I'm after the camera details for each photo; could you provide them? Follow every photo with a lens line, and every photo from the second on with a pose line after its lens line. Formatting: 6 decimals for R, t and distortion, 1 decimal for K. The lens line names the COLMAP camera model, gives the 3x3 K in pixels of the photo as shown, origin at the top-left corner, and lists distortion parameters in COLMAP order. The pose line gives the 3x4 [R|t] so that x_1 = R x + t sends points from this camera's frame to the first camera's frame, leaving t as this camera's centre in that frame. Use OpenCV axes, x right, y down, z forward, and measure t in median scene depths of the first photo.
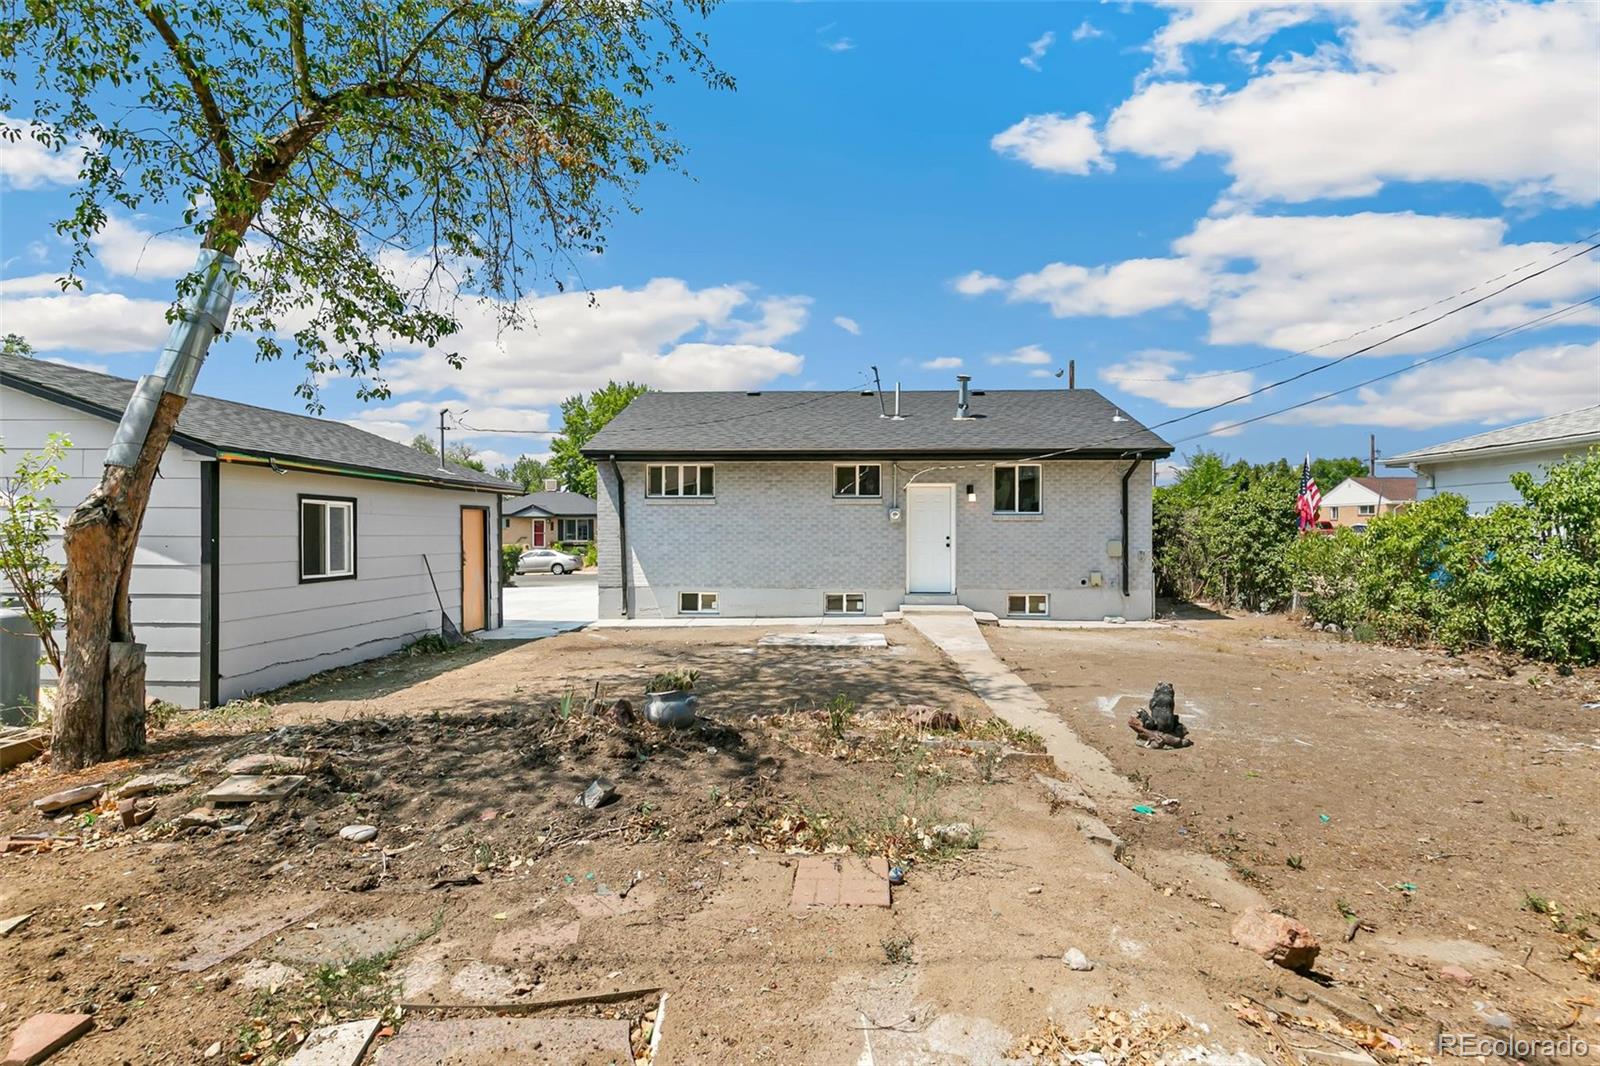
lens RADIAL K [[735.0, 0, 785.9], [0, 735.0, 541.6], [0, 0, 1]] dist [0.013695, -0.000649]
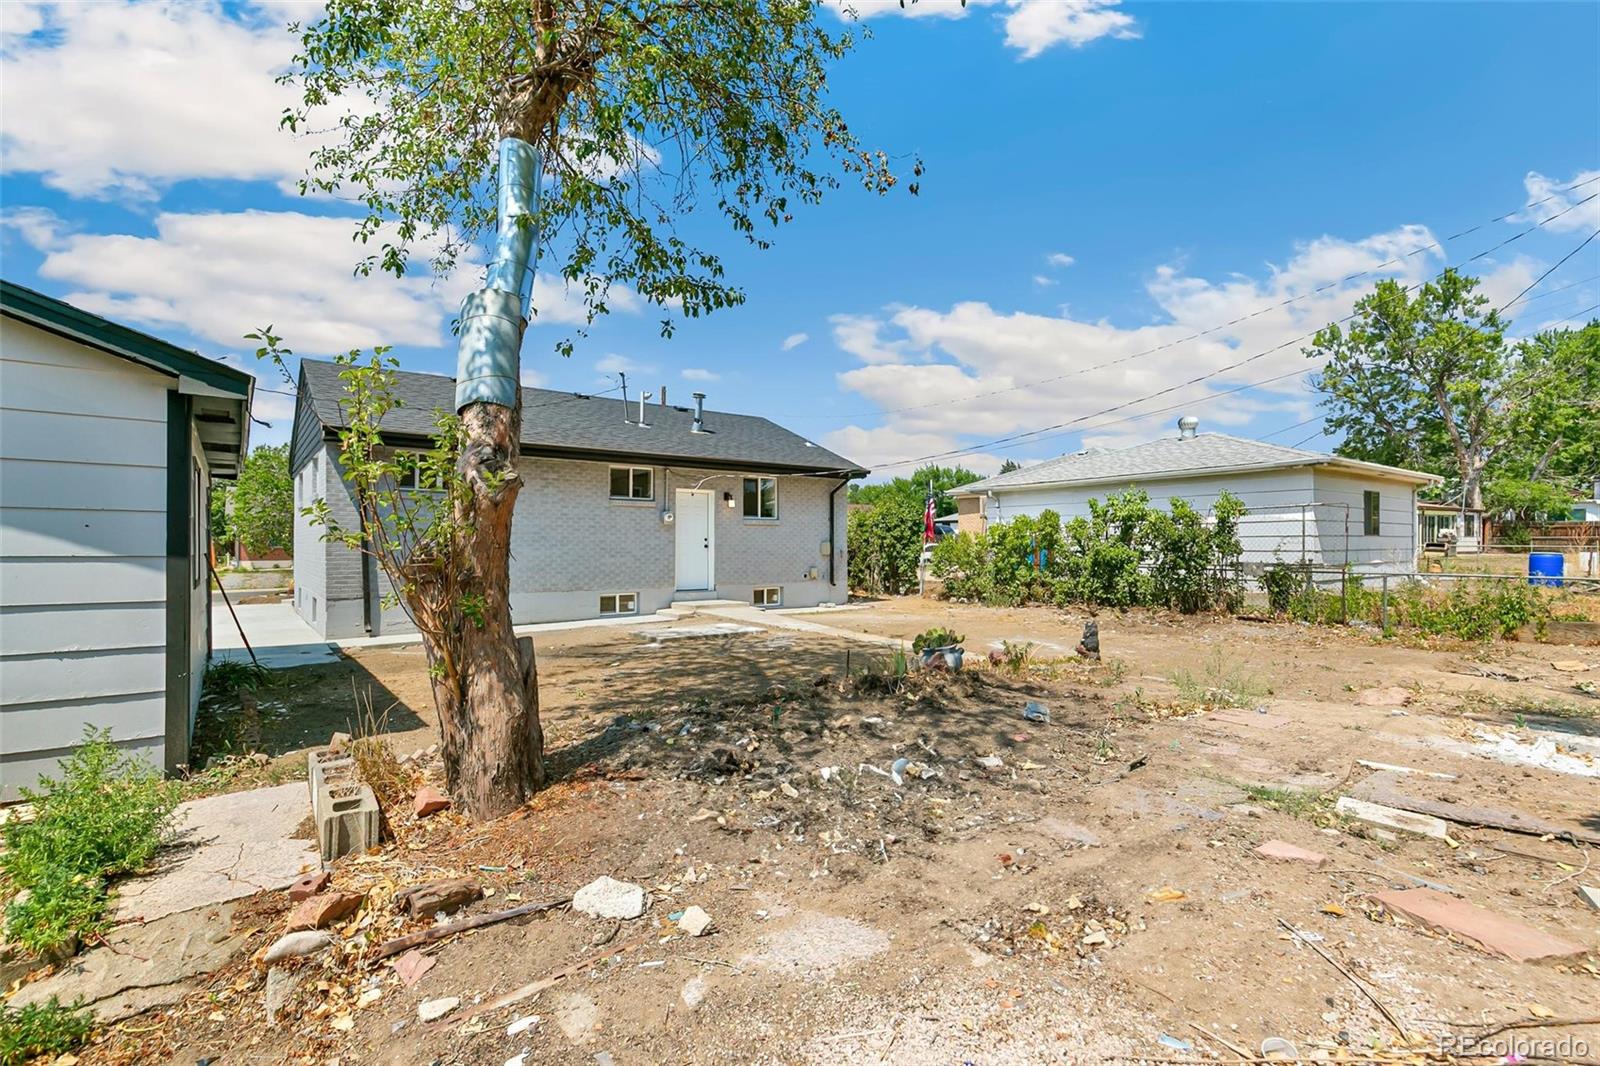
lens RADIAL K [[735.0, 0, 787.2], [0, 735.0, 531.9], [0, 0, 1]] dist [0.013695, -0.000649]
pose [[0.772714, 0.010555, 0.634667, -0.391419], [0.006688, 0.999671, -0.024769, 0.011946], [-0.634719, 0.023384, 0.772389, 0.072952]]
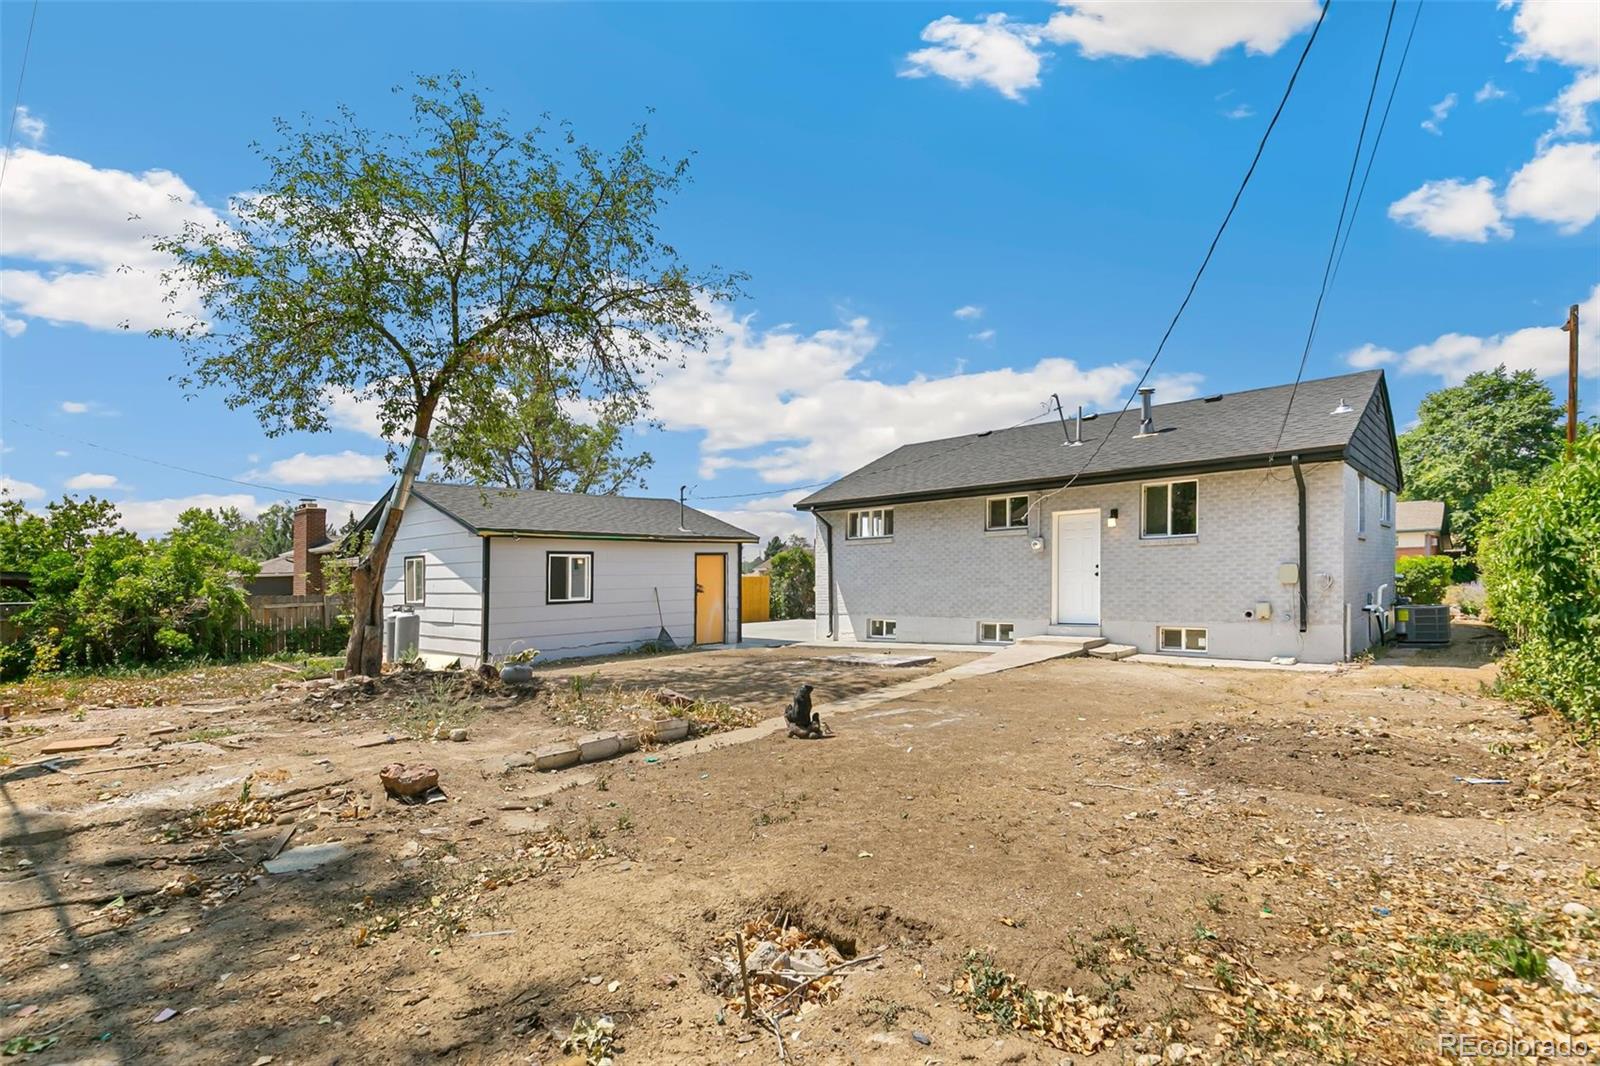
lens RADIAL K [[735.0, 0, 824.9], [0, 735.0, 581.2], [0, 0, 1]] dist [0.013695, -0.000649]
pose [[0.790672, -0.015422, -0.612045, 0.530519], [0.015649, 0.999865, -0.004978, 0.013527], [0.612039, -0.005641, 0.790807, 0.035779]]
